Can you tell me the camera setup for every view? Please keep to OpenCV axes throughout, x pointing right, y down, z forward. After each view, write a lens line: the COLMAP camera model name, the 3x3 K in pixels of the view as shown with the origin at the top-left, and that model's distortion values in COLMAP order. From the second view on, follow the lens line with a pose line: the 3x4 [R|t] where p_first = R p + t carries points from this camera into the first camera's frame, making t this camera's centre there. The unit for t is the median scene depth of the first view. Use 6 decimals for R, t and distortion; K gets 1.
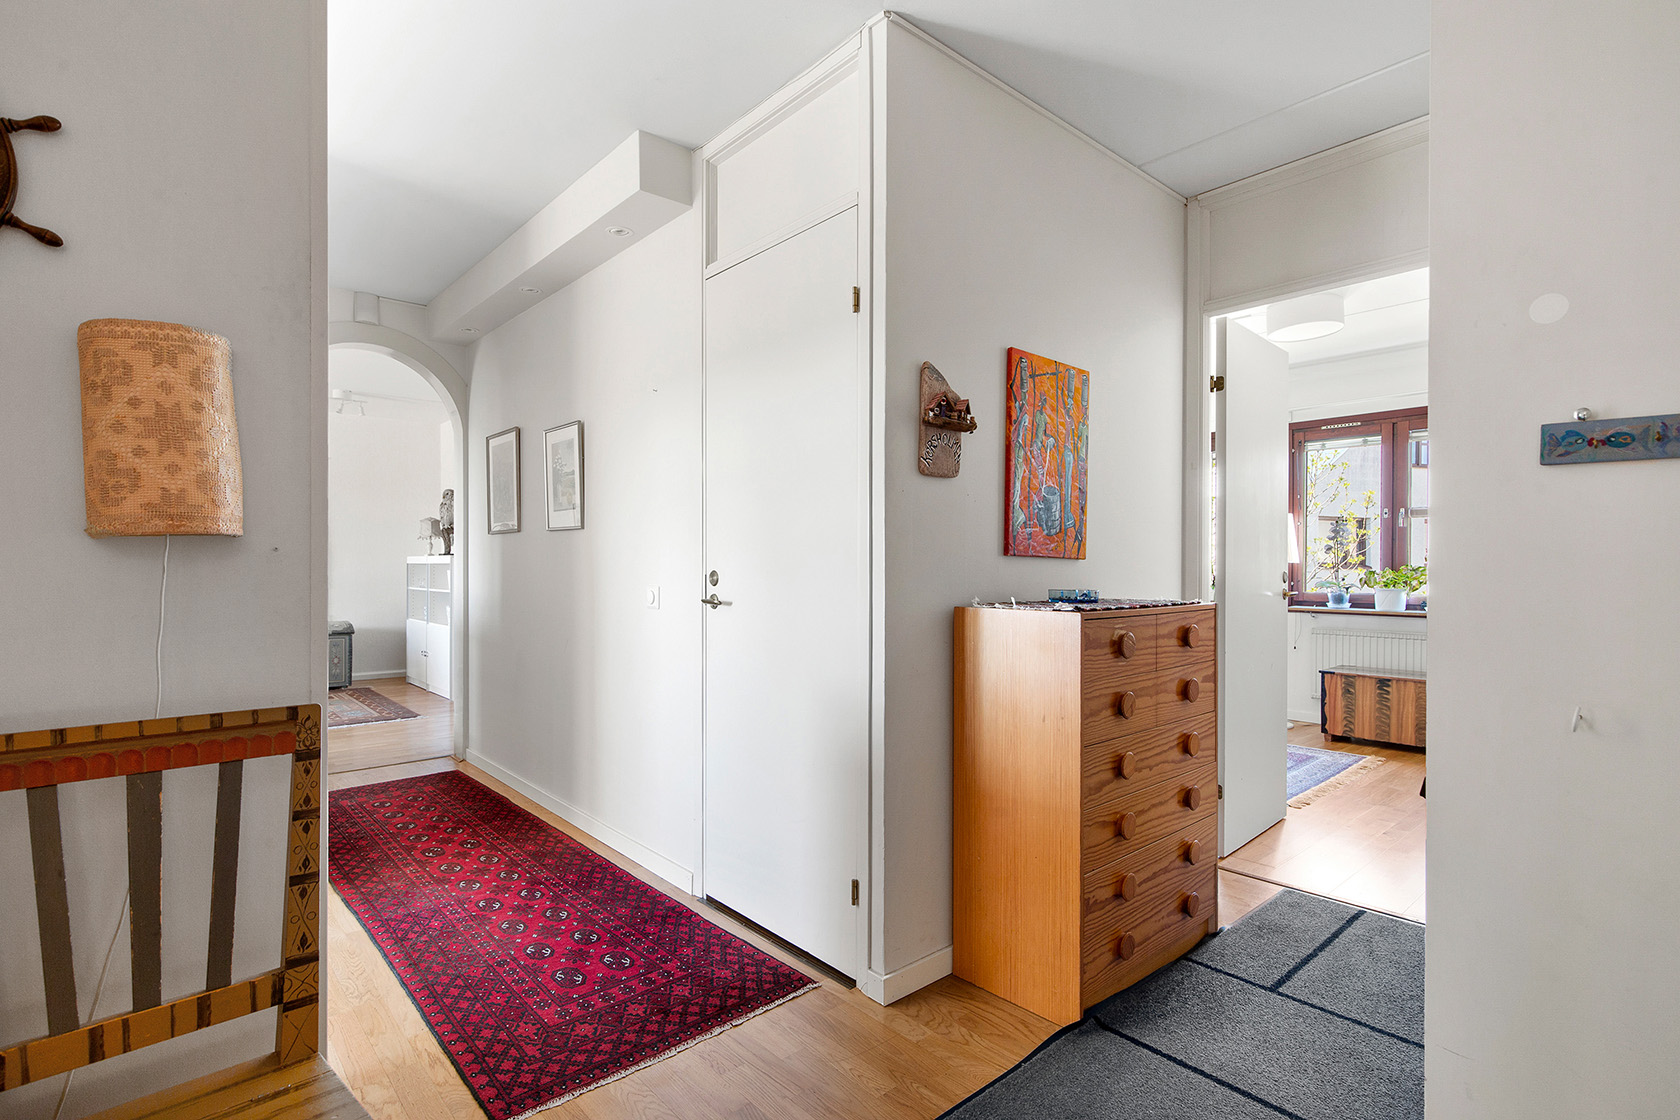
lens RADIAL K [[786.6, 0, 842.4], [0, 786.6, 574.9], [0, 0, 1]] dist [-0.003577, -0.000285]
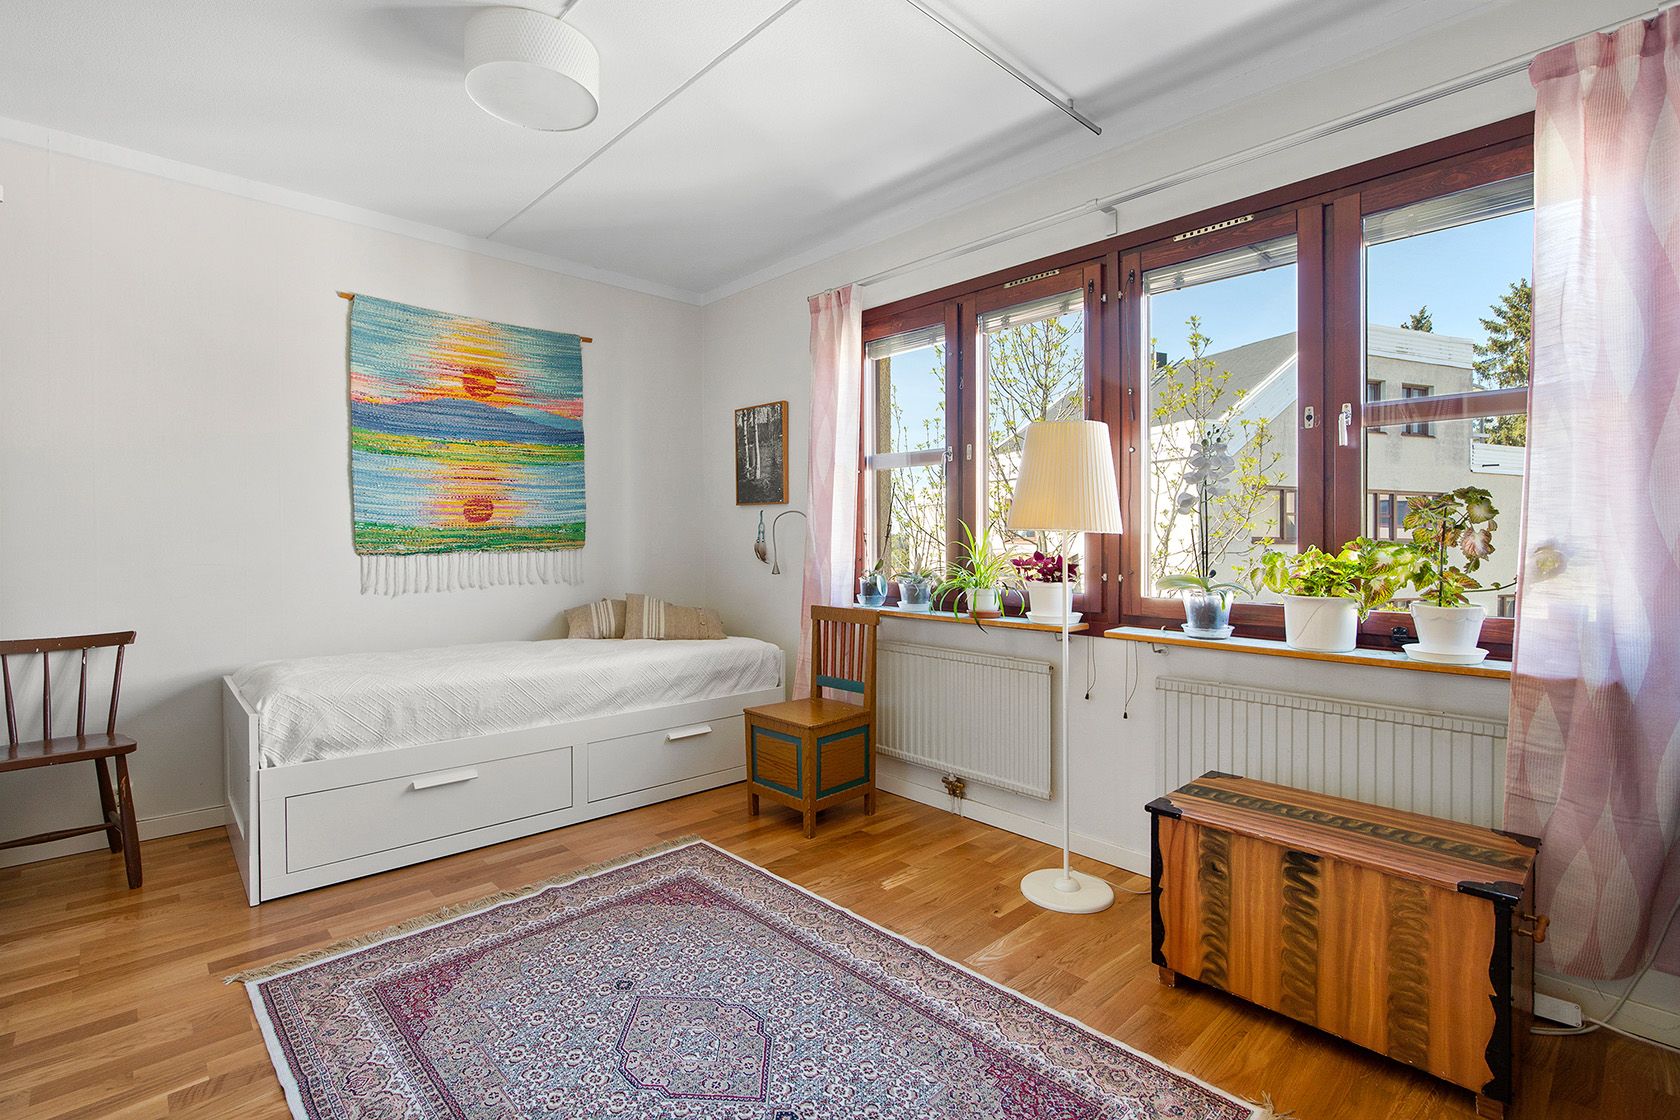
lens RADIAL K [[786.6, 0, 837.5], [0, 786.6, 546.5], [0, 0, 1]] dist [-0.003577, -0.000285]
pose [[0.999119, -0.007702, 0.041252, 0.427790], [0.007789, 0.999968, -0.001951, -0.008891], [-0.041236, 0.002271, 0.999147, 0.598306]]
